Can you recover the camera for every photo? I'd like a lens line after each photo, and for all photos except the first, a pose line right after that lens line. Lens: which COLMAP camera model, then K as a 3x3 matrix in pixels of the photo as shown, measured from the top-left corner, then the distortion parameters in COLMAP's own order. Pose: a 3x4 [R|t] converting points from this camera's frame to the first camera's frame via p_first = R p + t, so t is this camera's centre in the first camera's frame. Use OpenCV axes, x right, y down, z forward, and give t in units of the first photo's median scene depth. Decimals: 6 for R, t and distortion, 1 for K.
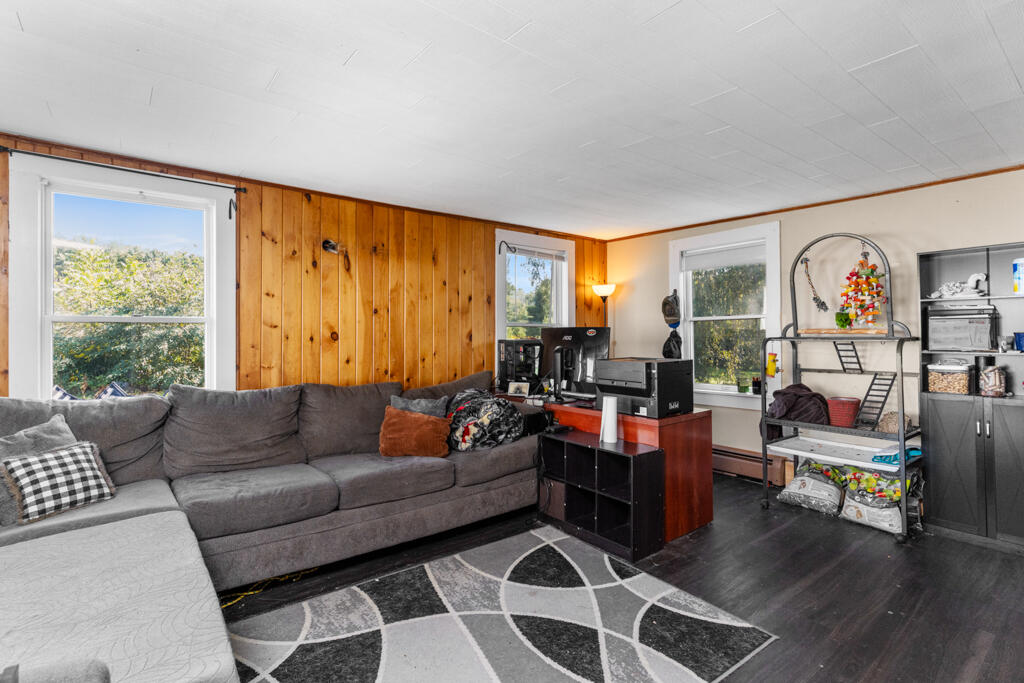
lens RADIAL K [[491.8, 0, 512.7], [0, 491.8, 337.0], [0, 0, 1]] dist [0.001769, 0.000193]
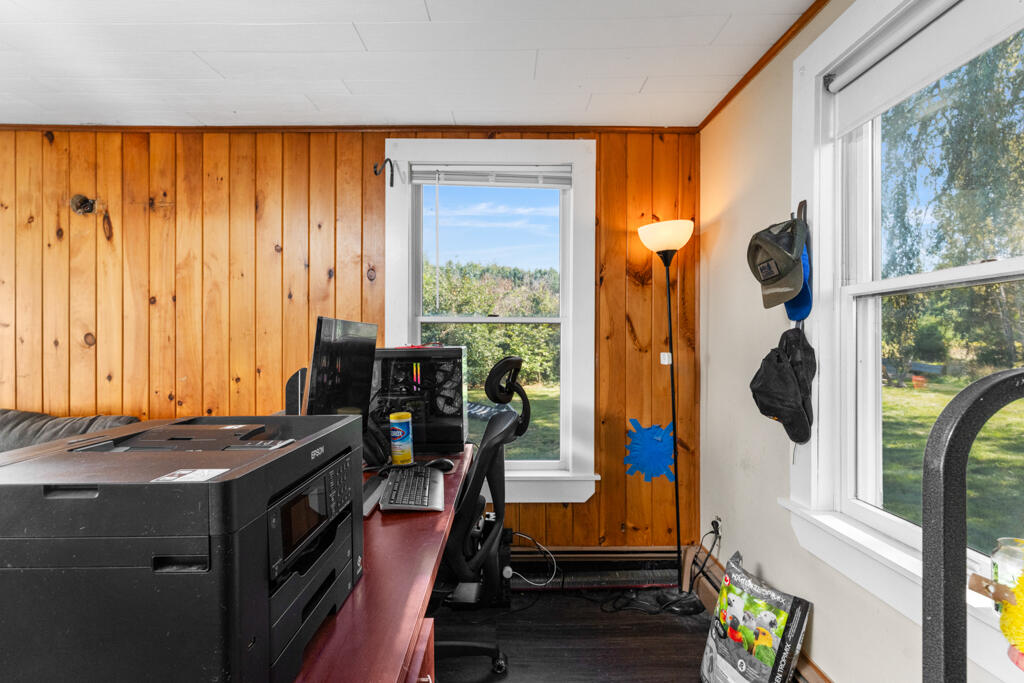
lens RADIAL K [[491.8, 0, 508.1], [0, 491.8, 341.9], [0, 0, 1]] dist [0.001769, 0.000193]
pose [[0.791462, 0.005691, -0.611192, 0.483567], [-0.005452, 0.999983, 0.002251, -0.002594], [0.611194, 0.001551, 0.791479, 0.797849]]
